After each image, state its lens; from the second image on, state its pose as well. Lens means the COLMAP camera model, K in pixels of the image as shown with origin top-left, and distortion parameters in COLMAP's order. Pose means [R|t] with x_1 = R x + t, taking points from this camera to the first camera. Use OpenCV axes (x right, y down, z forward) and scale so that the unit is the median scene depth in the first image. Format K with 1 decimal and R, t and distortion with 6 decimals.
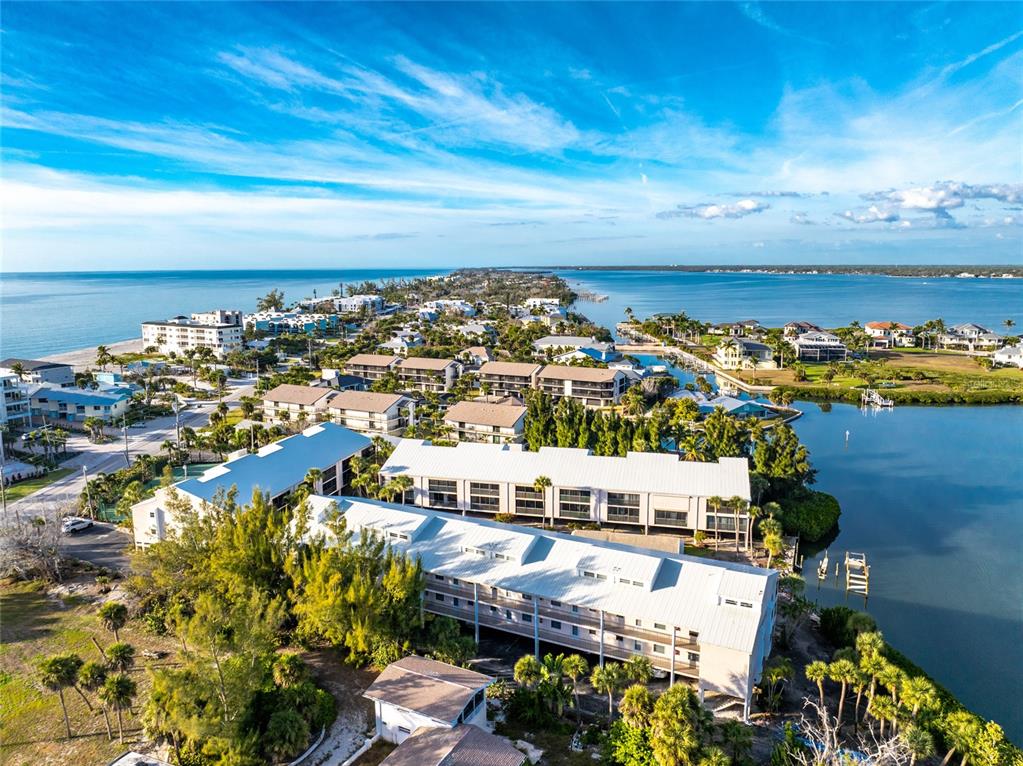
lens RADIAL K [[723.5, 0, 481.2], [0, 723.5, 365.7], [0, 0, 1]] dist [-0.020423, -0.002342]
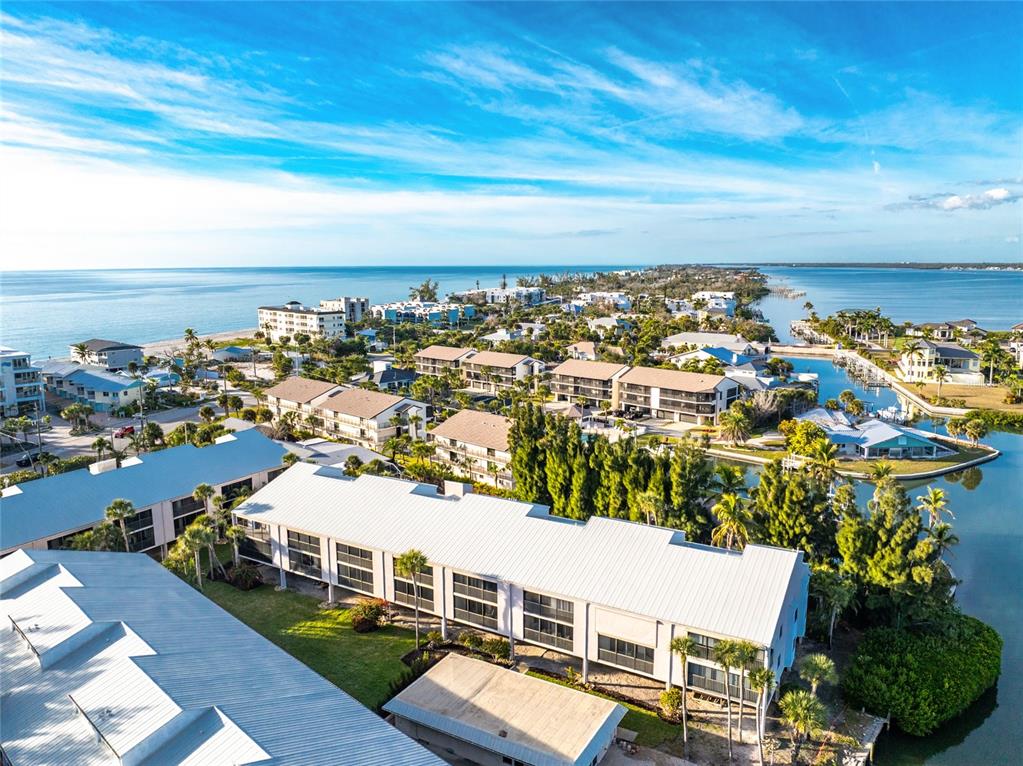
lens RADIAL K [[727.1, 0, 496.9], [0, 727.1, 381.2], [0, 0, 1]] dist [-0.029665, 0.002300]
pose [[0.967302, 0.043560, -0.249857, 0.106875], [-0.037449, 0.998873, 0.029165, -0.001529], [0.250846, -0.018854, 0.967843, 0.164941]]
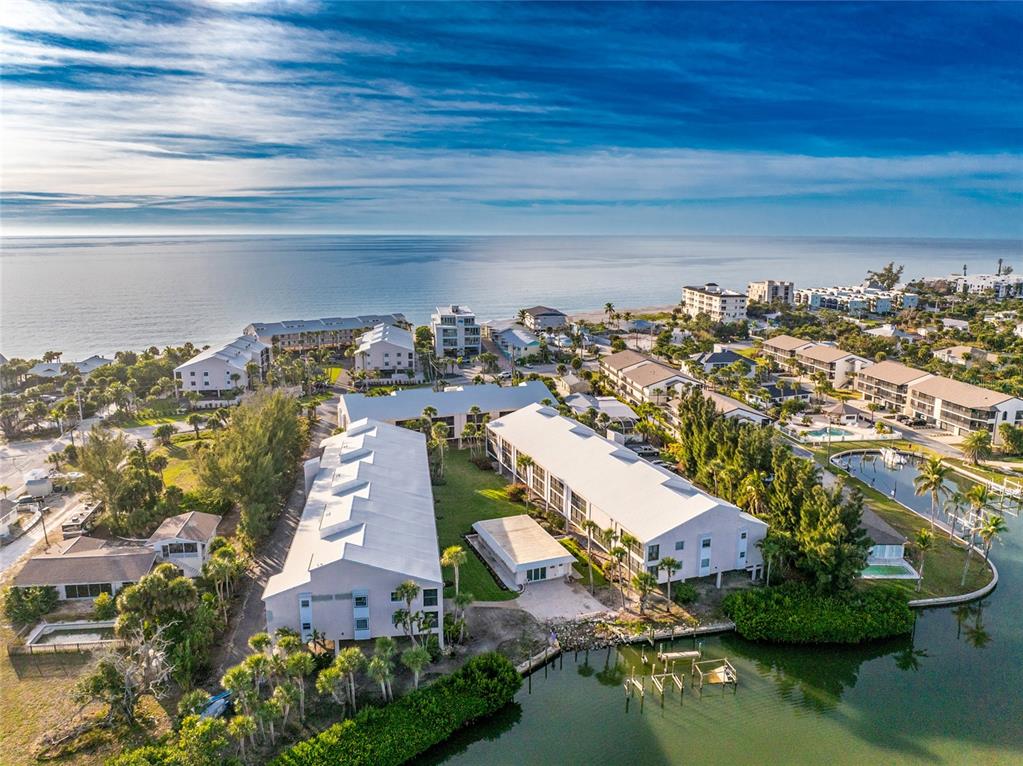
lens RADIAL K [[727.1, 0, 496.9], [0, 727.1, 381.2], [0, 0, 1]] dist [-0.029665, 0.002300]
pose [[0.598677, 0.169543, -0.782842, 0.308108], [-0.116876, 0.985372, 0.124024, -0.026541], [0.792418, 0.017245, 0.609735, 0.124475]]
